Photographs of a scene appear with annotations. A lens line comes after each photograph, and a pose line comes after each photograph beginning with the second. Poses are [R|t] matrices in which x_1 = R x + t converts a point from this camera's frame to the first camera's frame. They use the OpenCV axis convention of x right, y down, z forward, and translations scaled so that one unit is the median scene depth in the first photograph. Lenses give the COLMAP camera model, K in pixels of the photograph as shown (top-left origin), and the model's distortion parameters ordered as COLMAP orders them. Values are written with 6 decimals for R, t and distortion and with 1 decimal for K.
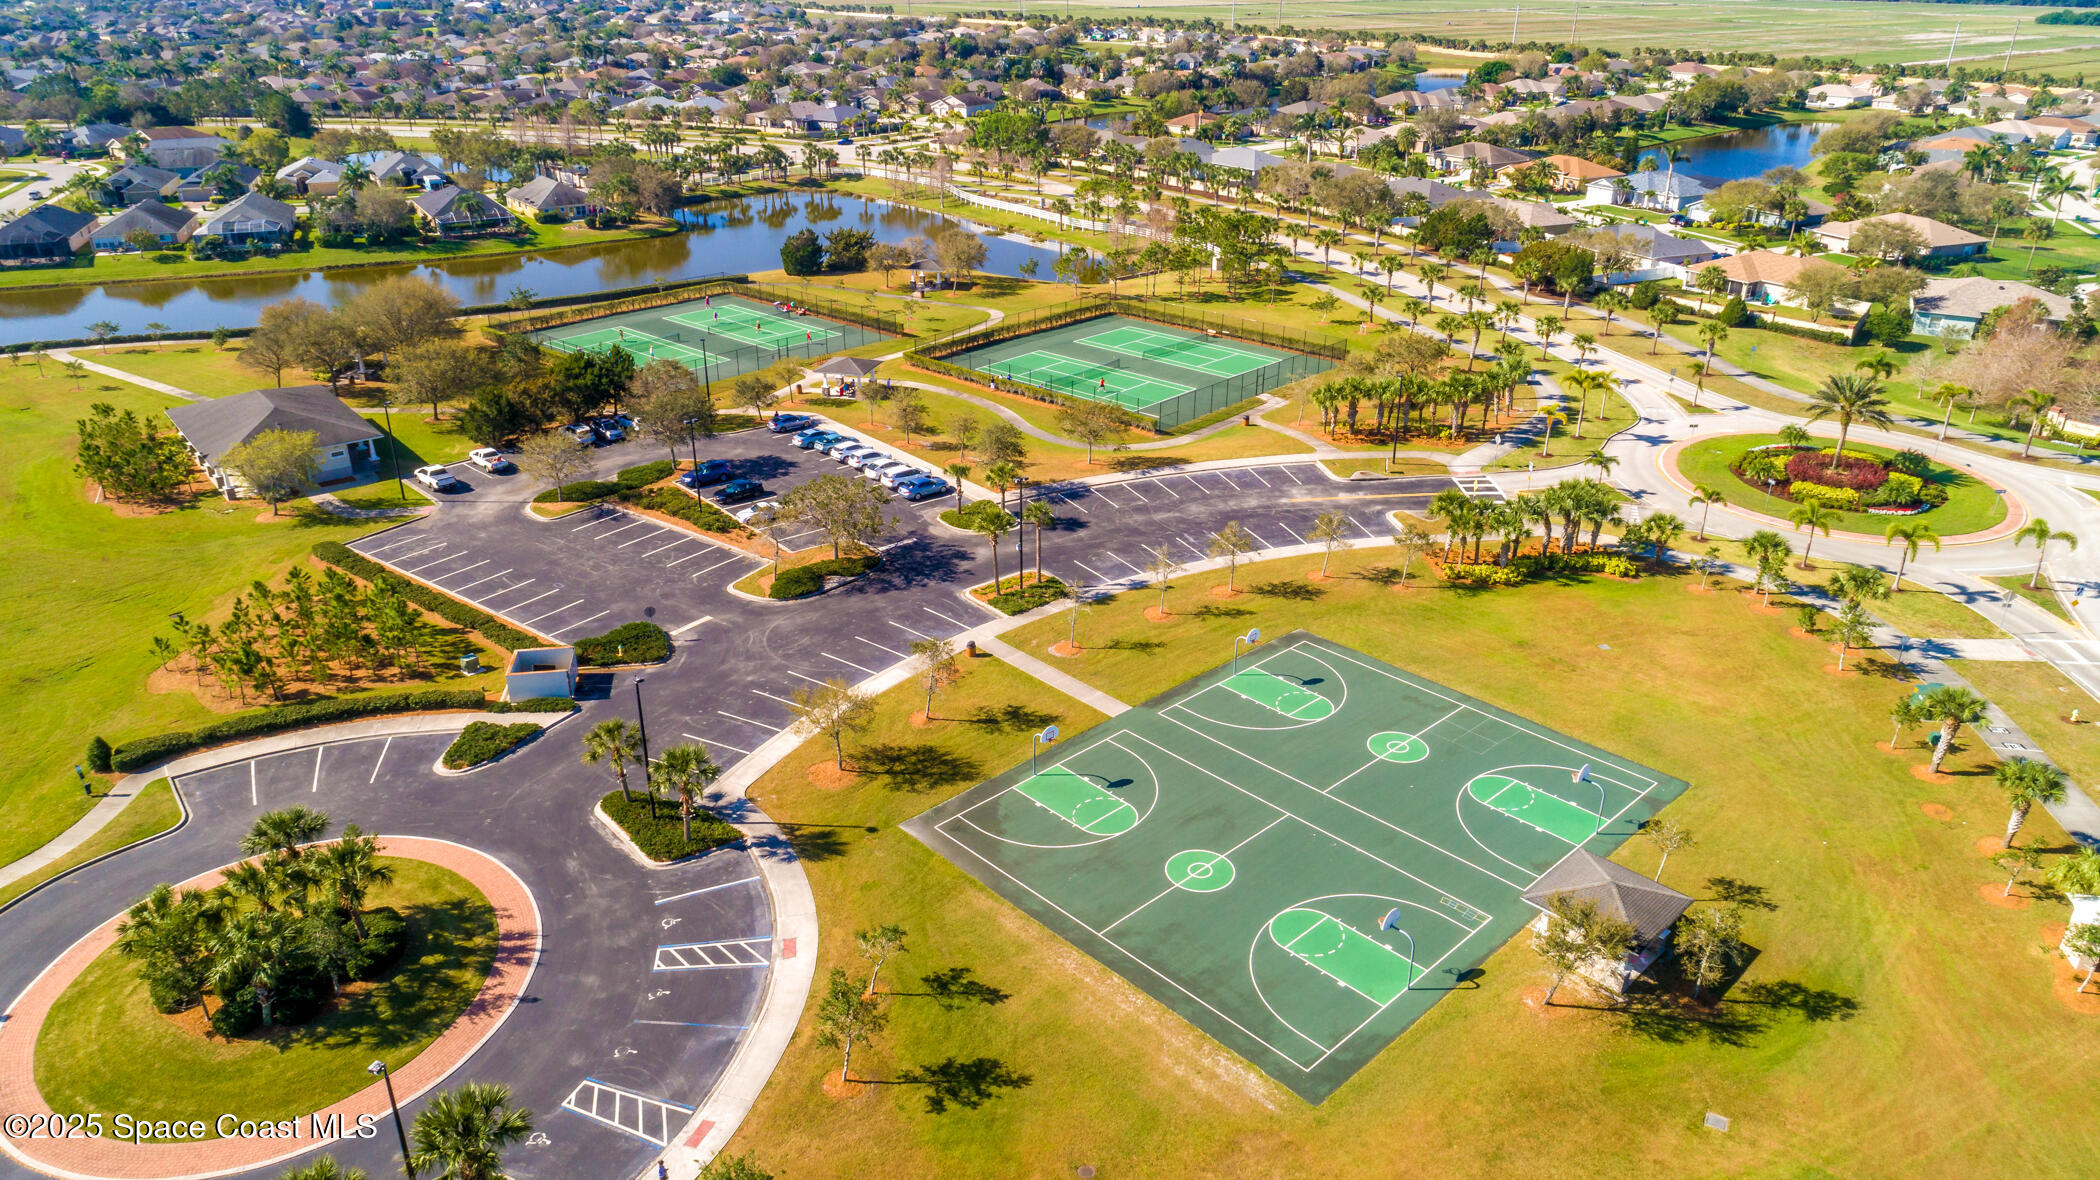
lens RADIAL K [[1440.1, 0, 1050.0], [0, 1440.1, 590.0], [0, 0, 1]] dist [-0.010530, 0.005114]
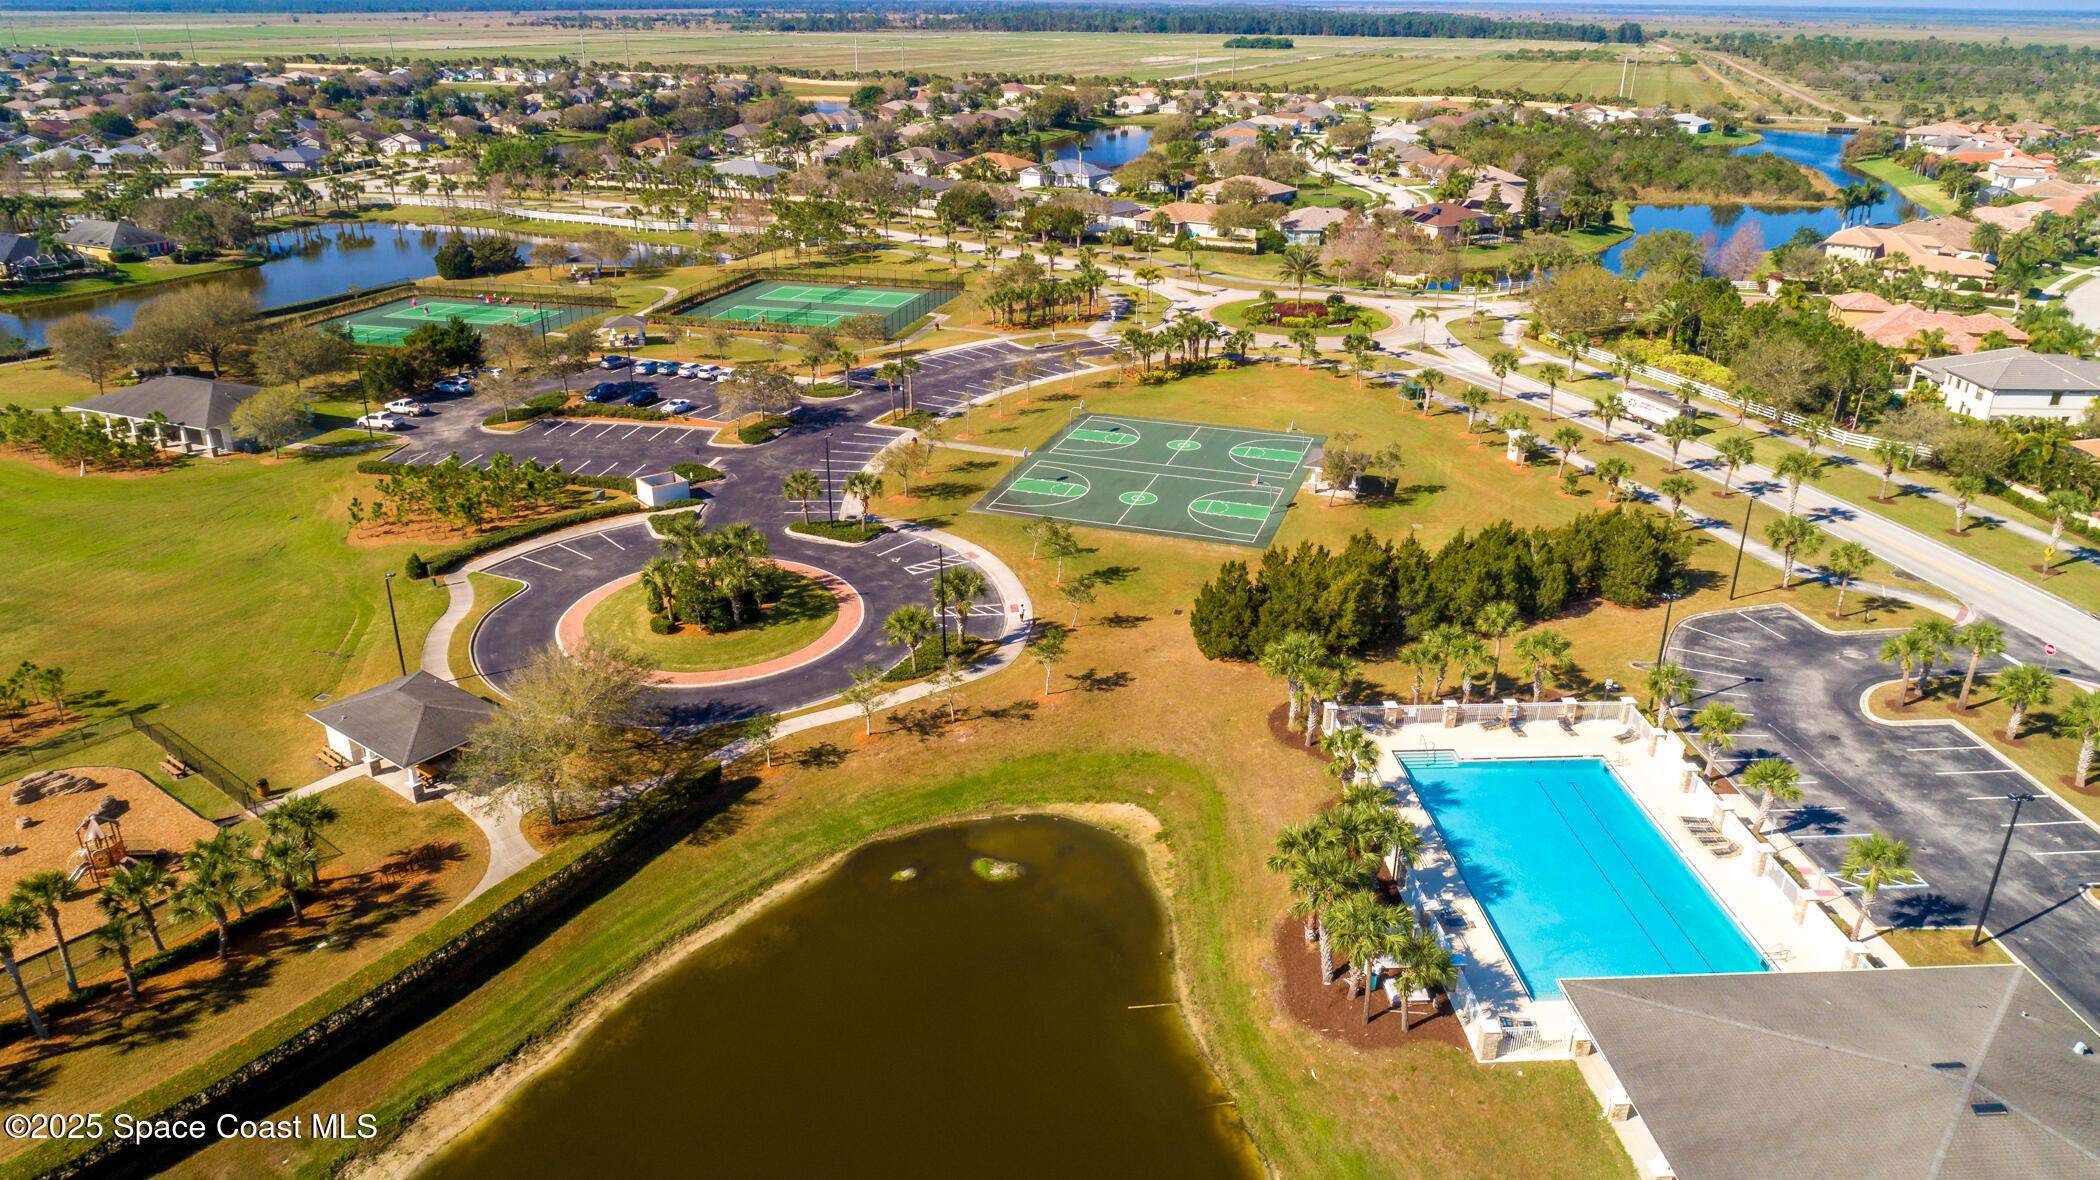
lens RADIAL K [[1440.1, 0, 1050.0], [0, 1440.1, 590.0], [0, 0, 1]] dist [-0.010530, 0.005114]
pose [[0.888812, -0.175636, 0.423279, -0.238622], [0.185231, 0.982516, 0.018733, 0.076203], [-0.419169, 0.061754, 0.905806, -0.184503]]
